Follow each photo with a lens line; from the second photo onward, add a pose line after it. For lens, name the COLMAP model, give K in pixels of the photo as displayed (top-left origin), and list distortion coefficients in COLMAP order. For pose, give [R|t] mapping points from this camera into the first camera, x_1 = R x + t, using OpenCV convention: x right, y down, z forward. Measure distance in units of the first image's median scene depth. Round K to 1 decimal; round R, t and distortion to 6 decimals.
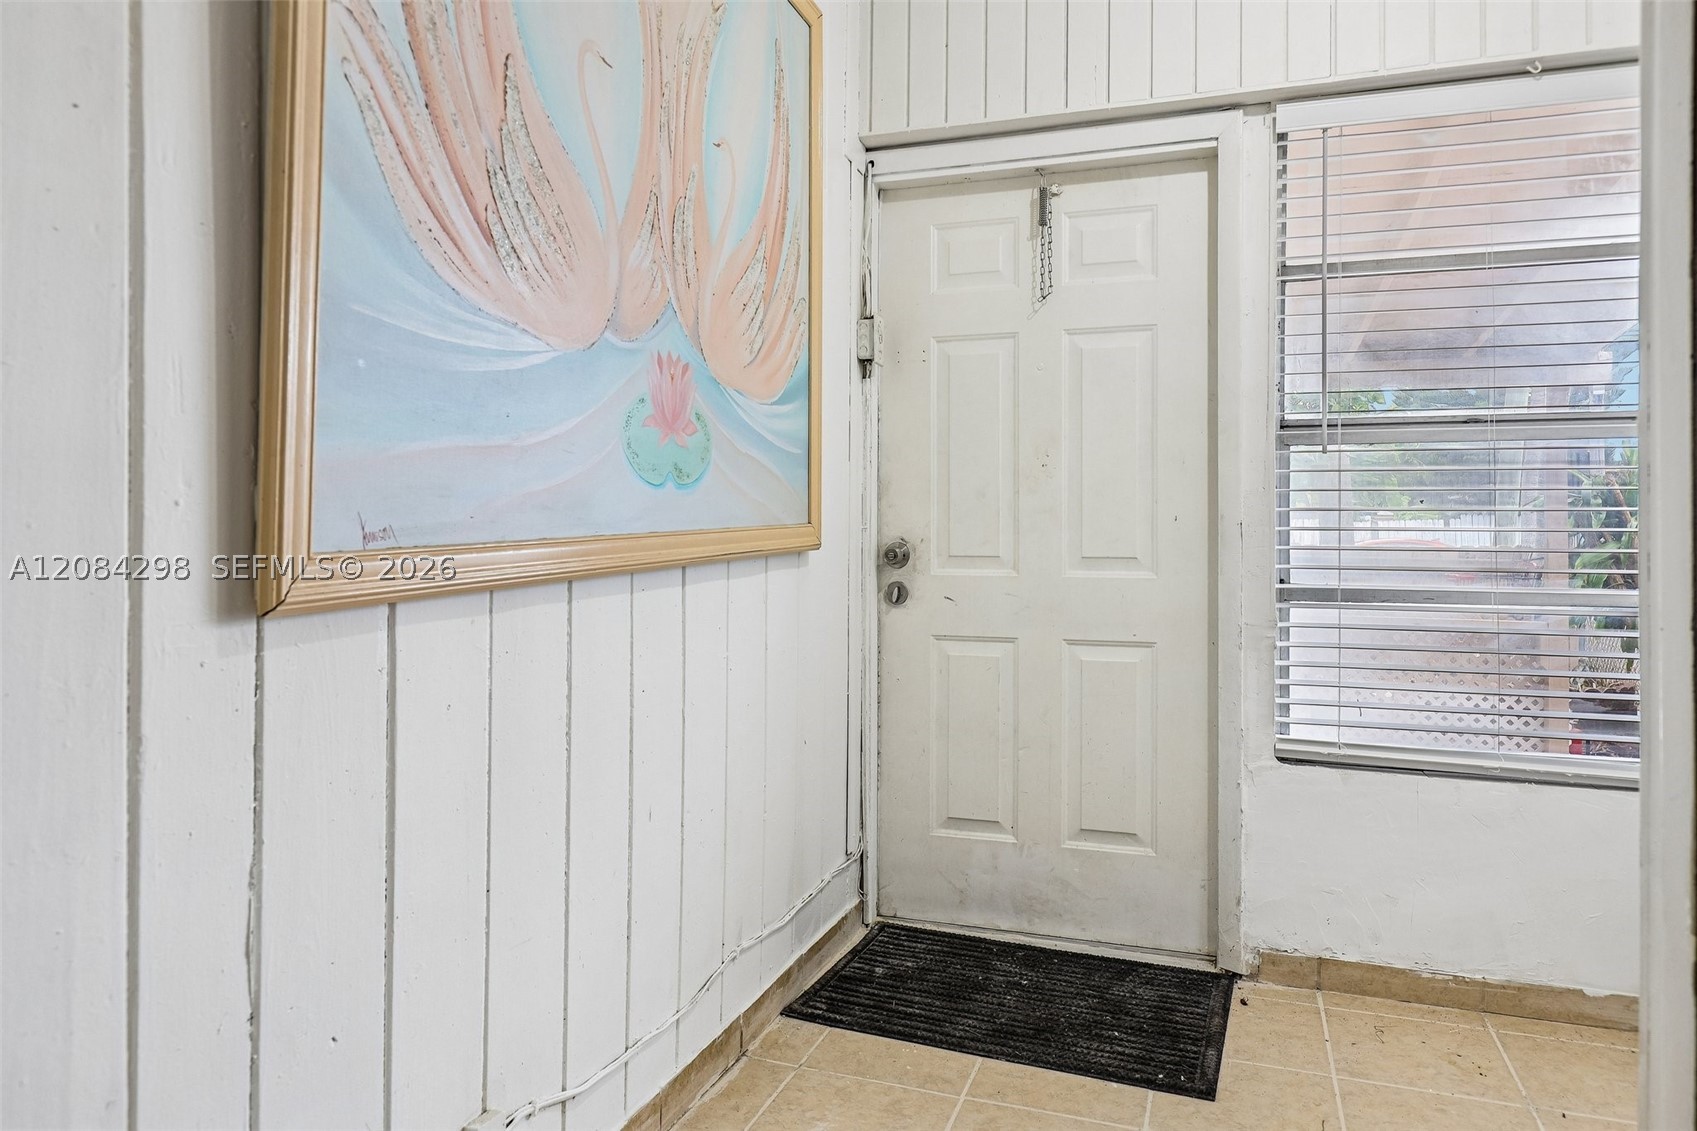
lens RADIAL K [[1081.1, 0, 824.7], [0, 1081.1, 538.6], [0, 0, 1]] dist [0.003399, -0.007503]
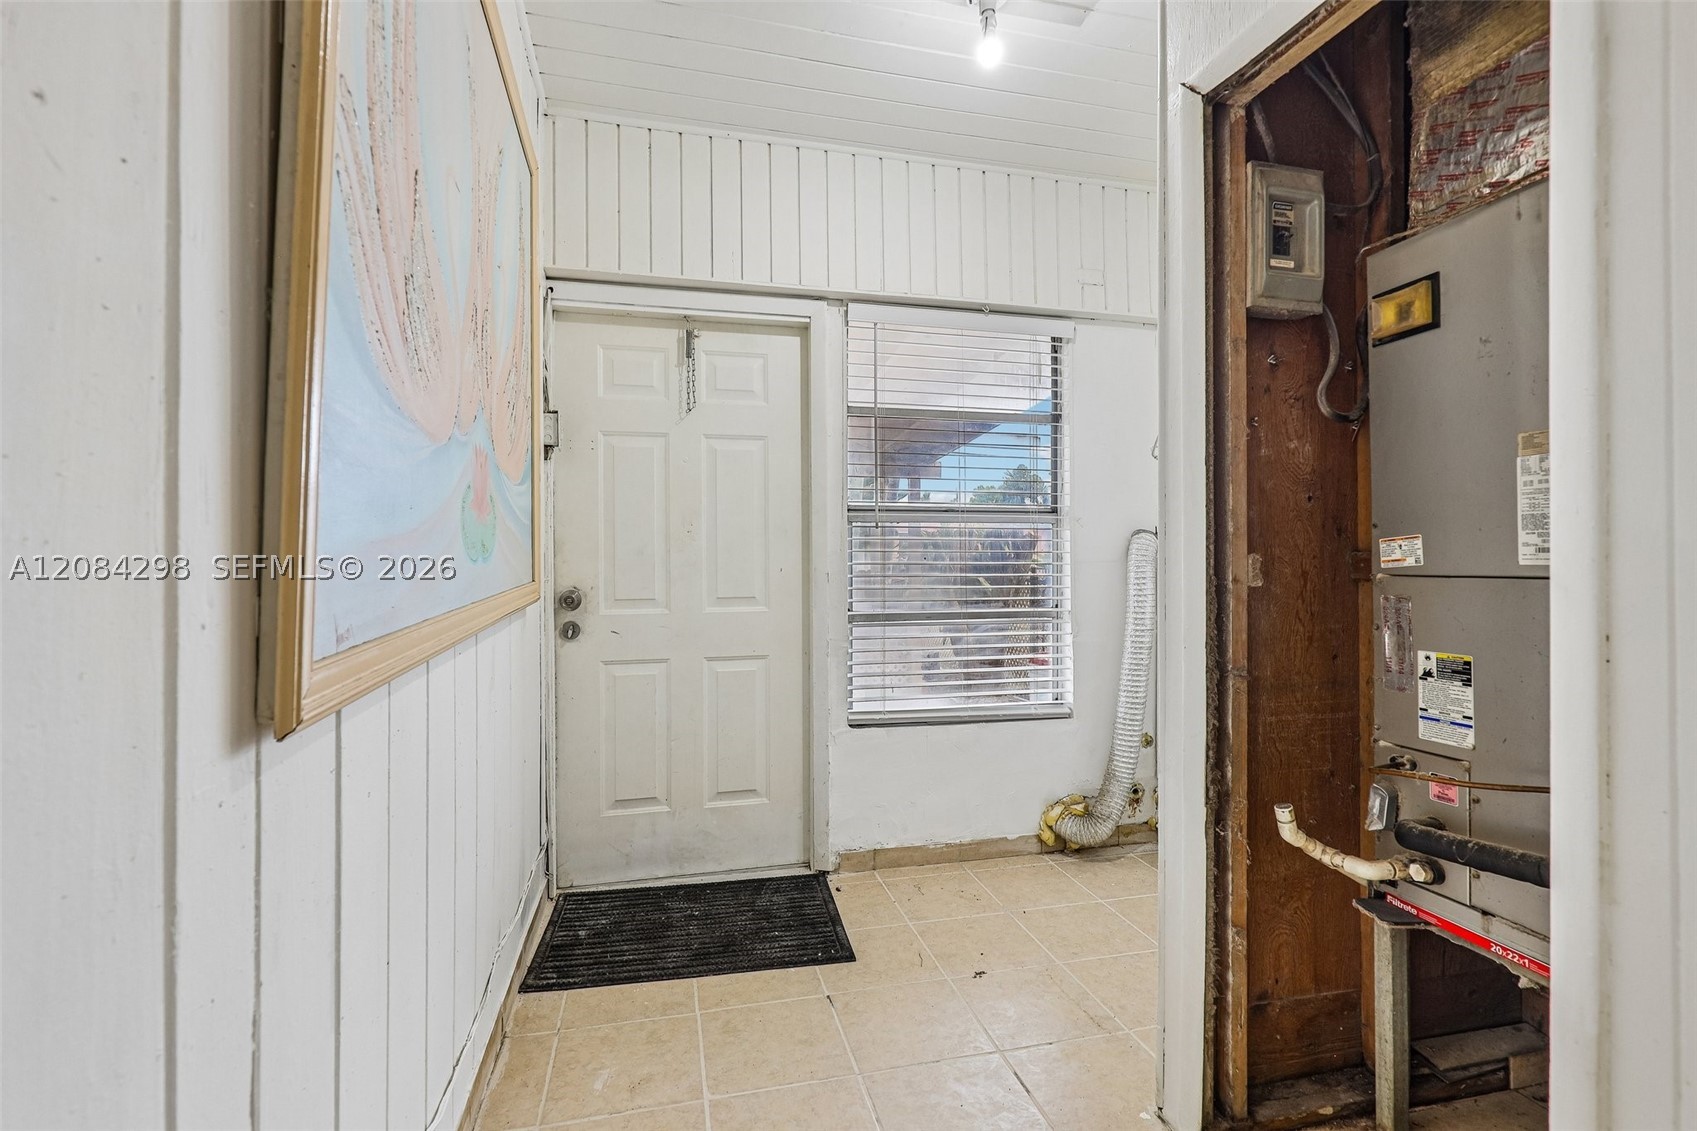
lens RADIAL K [[778.4, 0, 848.5], [0, 778.4, 558.3], [0, 0, 1]] dist [-0.003245, 0.001203]
pose [[0.839614, -0.008371, 0.543119, -0.178916], [0.013867, 0.999886, -0.006027, -0.027596], [-0.543006, 0.012592, 0.839634, 0.066051]]
